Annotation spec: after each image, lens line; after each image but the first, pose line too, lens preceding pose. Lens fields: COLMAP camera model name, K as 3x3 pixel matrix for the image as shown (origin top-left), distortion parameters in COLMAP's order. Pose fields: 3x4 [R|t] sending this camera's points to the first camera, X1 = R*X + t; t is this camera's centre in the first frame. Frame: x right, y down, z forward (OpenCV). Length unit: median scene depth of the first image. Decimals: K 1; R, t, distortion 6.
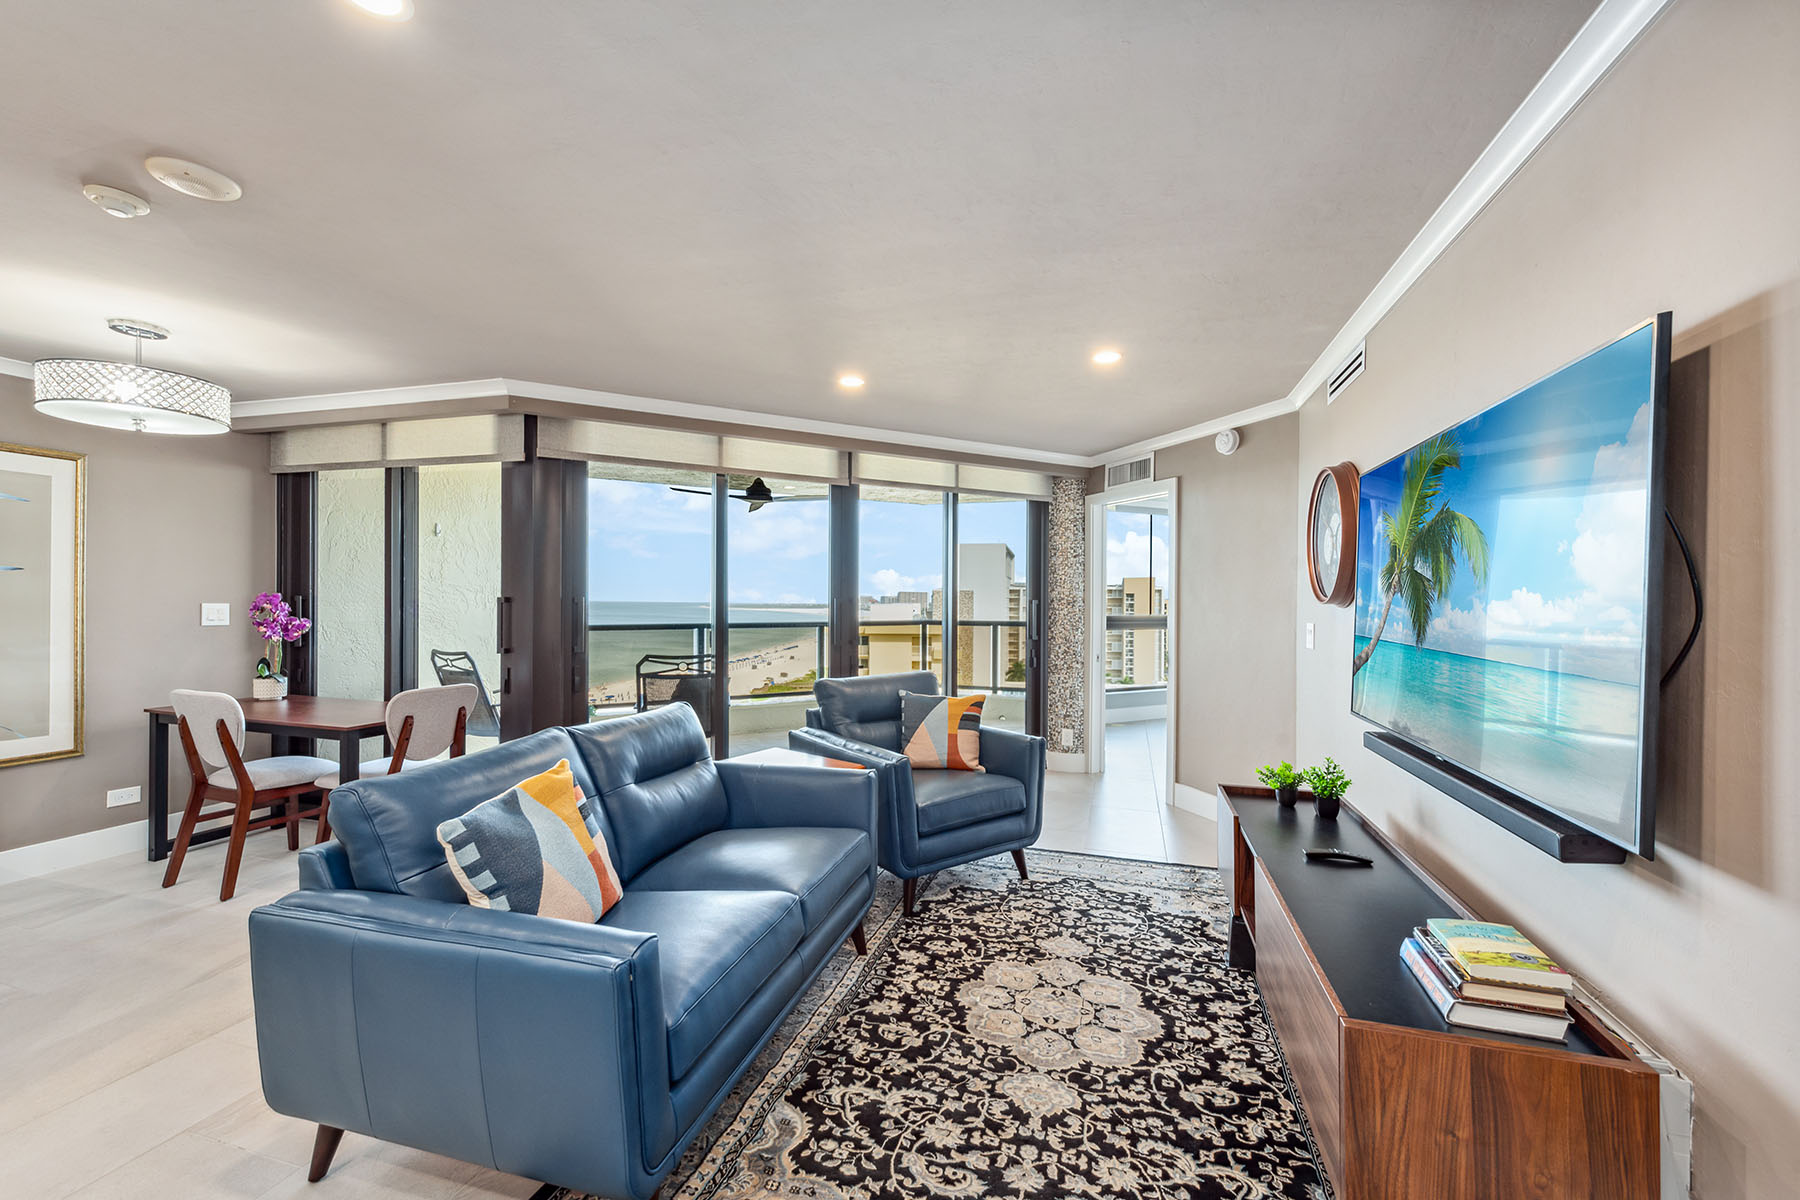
lens RADIAL K [[716.4, 0, 897.5], [0, 716.4, 601.3], [0, 0, 1]] dist [0.007405, 0.000159]
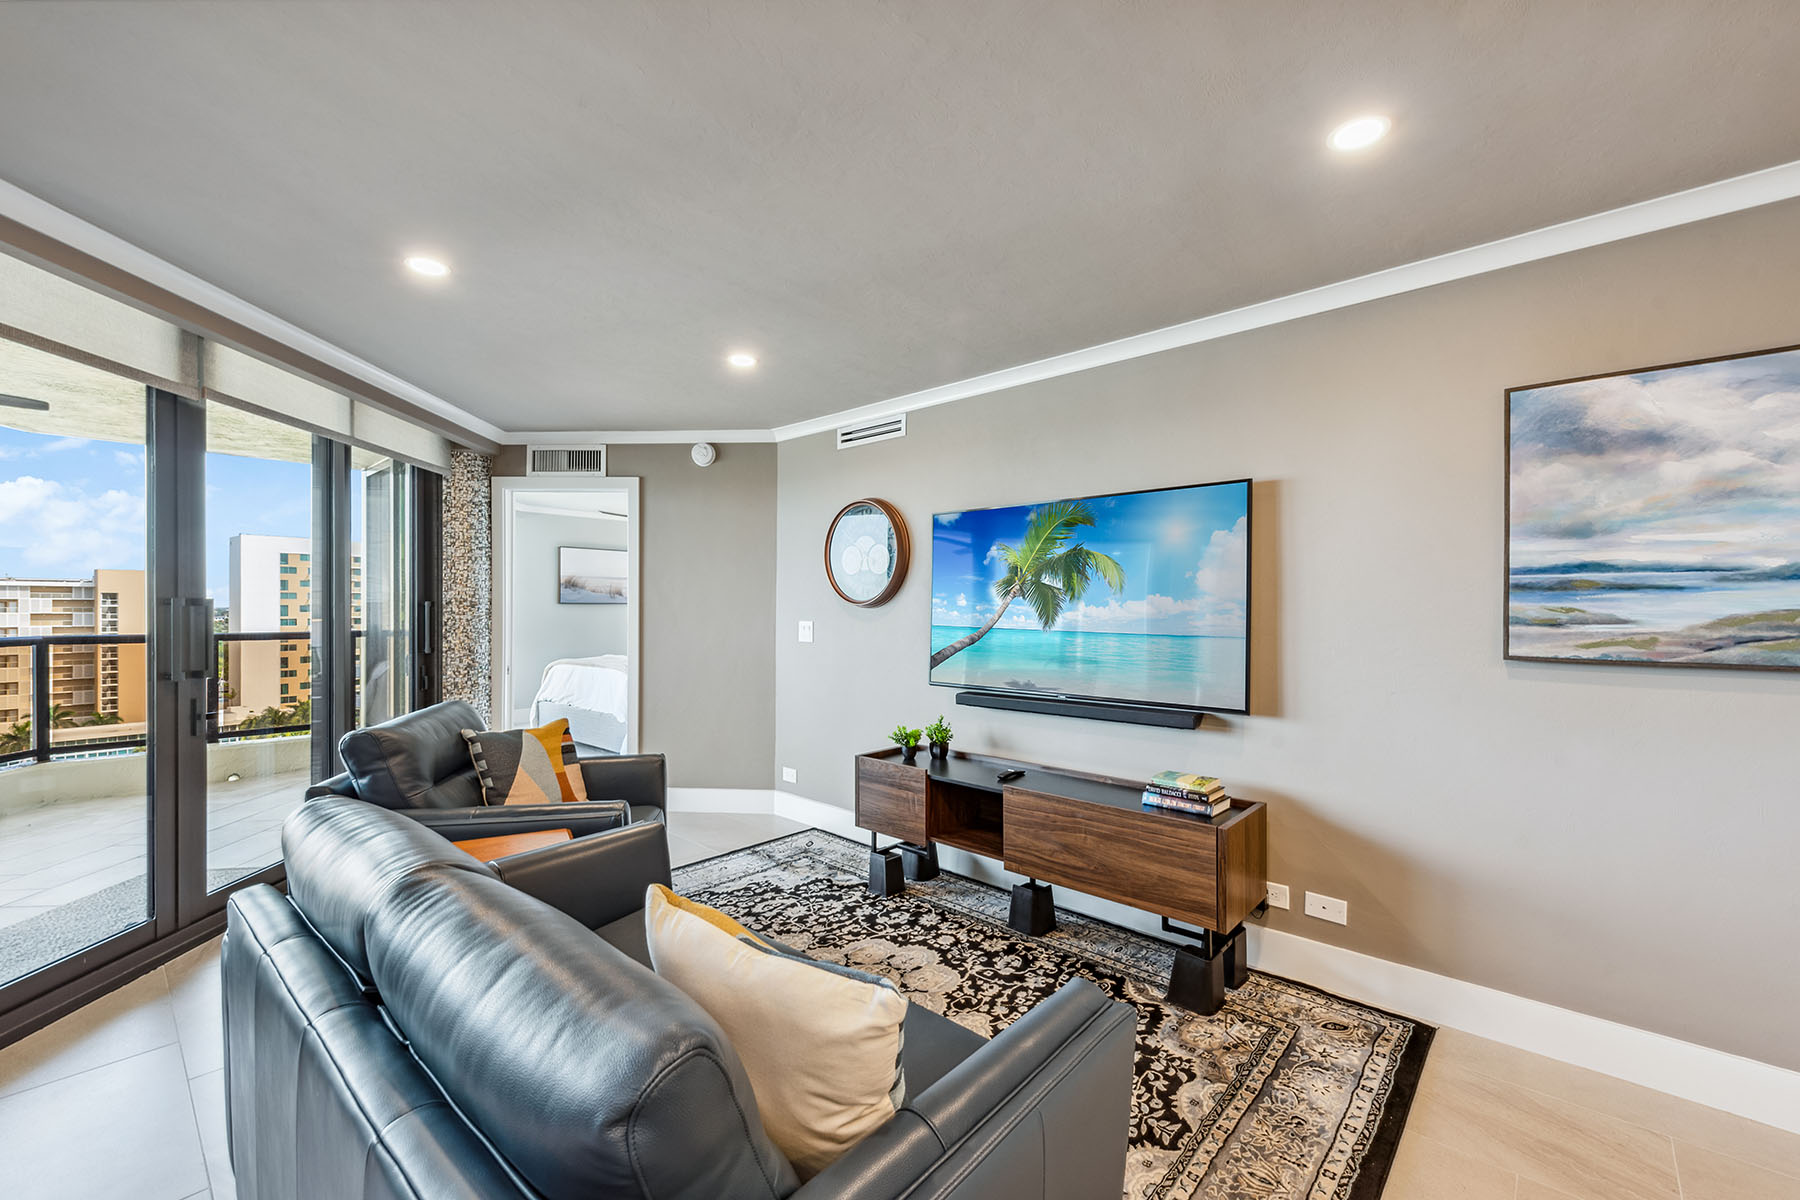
lens RADIAL K [[739.9, 0, 900.7], [0, 739.9, 604.0], [0, 0, 1]] dist [0.011160, -0.002308]
pose [[0.421849, -0.001896, 0.906664, -0.662762], [0.001503, 0.999998, 0.001392, 0.001376], [-0.906665, 0.000775, 0.421851, 0.424674]]
